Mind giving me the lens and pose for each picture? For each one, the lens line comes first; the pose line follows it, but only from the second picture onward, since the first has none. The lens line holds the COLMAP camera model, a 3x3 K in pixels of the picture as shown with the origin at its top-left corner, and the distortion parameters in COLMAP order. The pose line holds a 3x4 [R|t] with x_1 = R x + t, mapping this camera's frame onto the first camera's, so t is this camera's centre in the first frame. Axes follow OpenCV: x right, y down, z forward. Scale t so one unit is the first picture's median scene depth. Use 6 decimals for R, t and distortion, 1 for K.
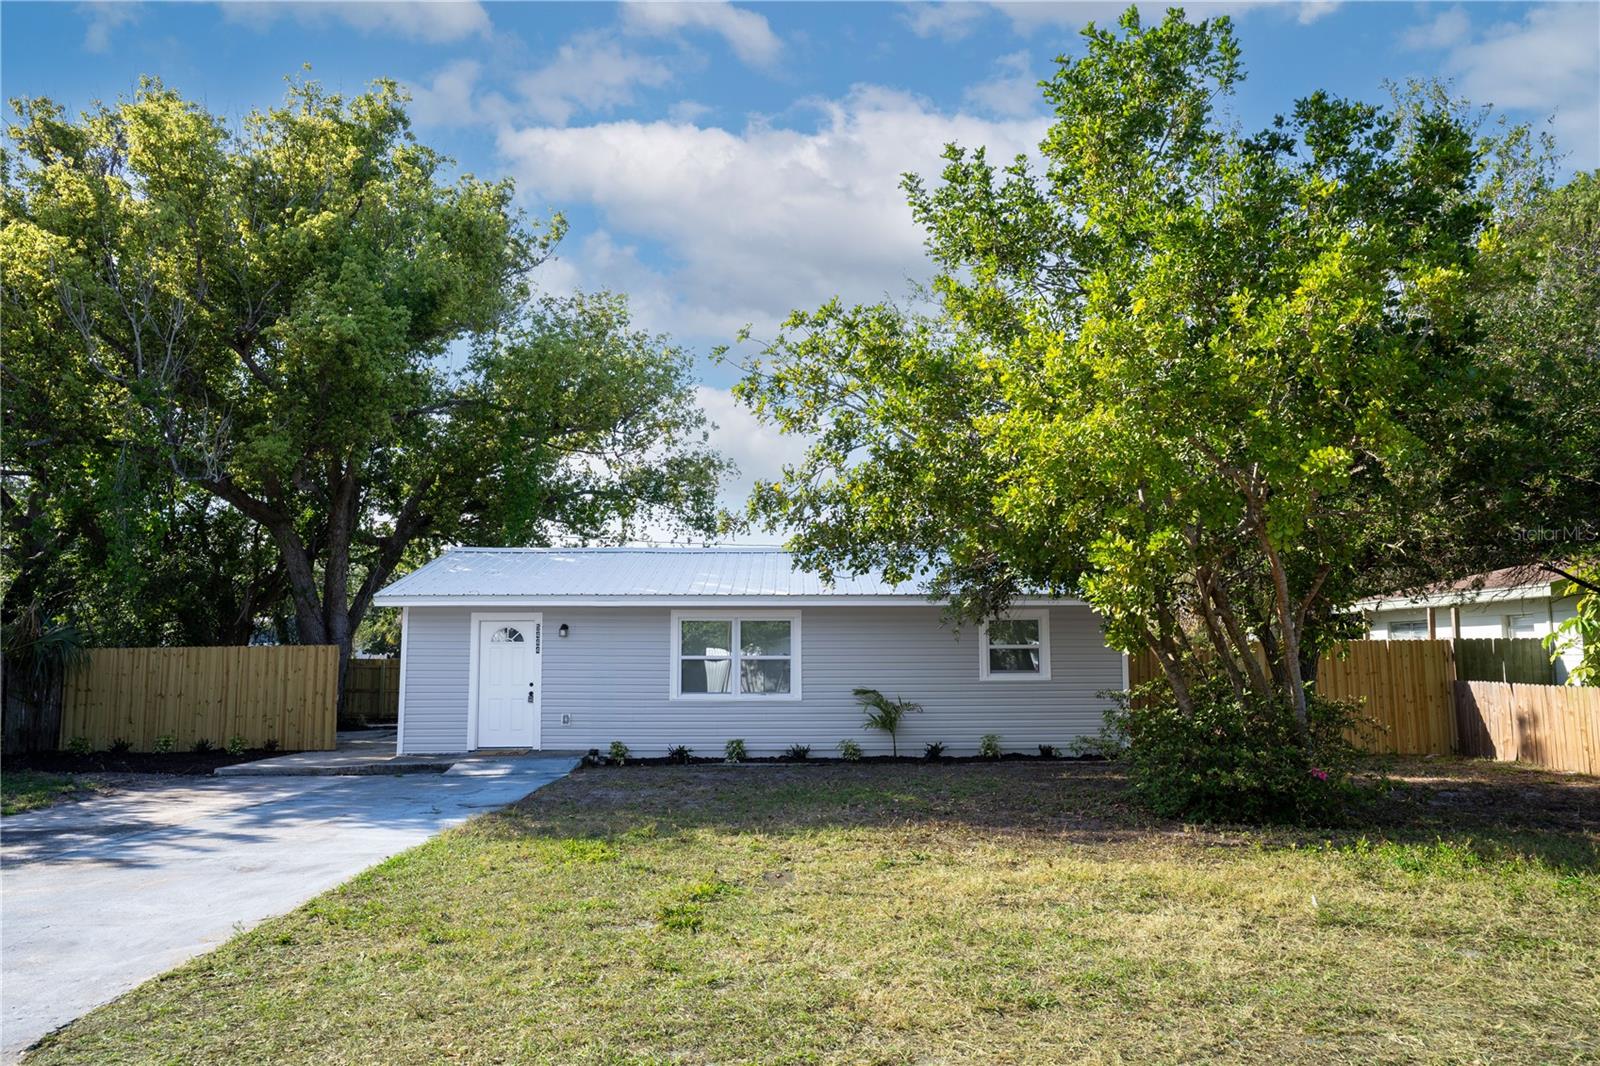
lens RADIAL K [[1150.1, 0, 800.2], [0, 1150.1, 533.8], [0, 0, 1]] dist [-0.013518, -0.001538]
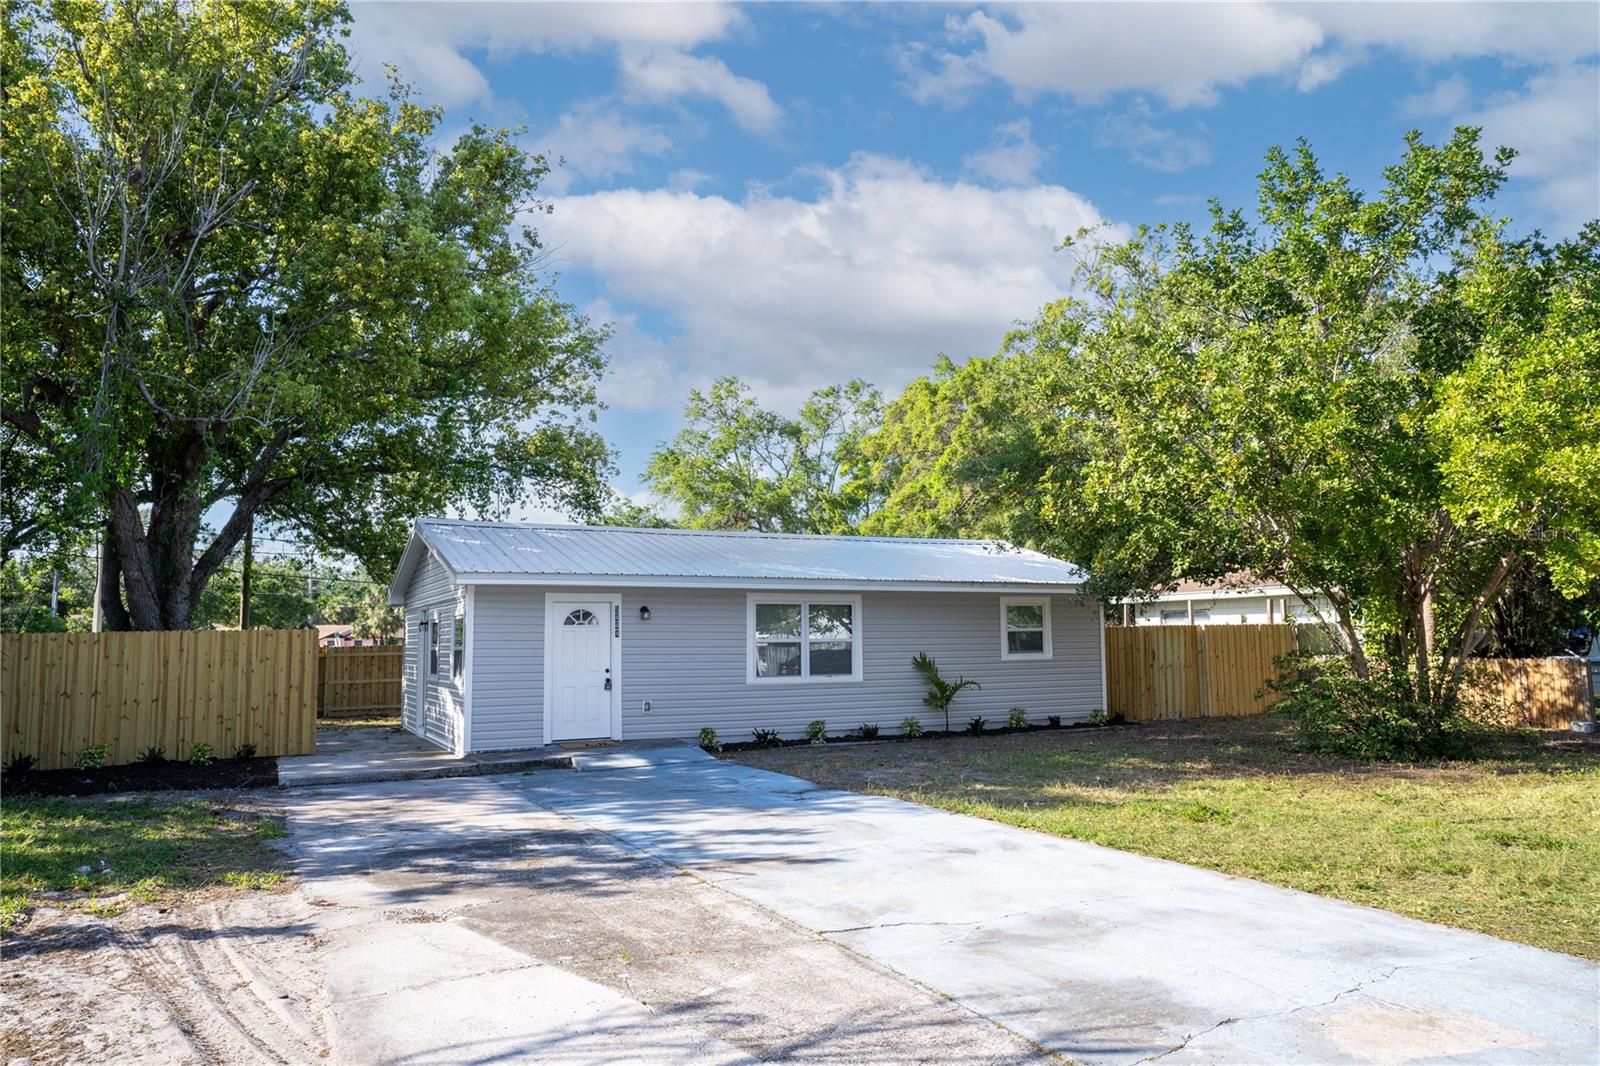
lens RADIAL K [[1150.1, 0, 800.7], [0, 1150.1, 530.6], [0, 0, 1]] dist [-0.013518, -0.001538]
pose [[0.887111, 0.038750, 0.459927, -0.529156], [-0.041656, 0.999125, -0.003831, 0.014886], [-0.459672, -0.015760, 0.887949, 0.103059]]
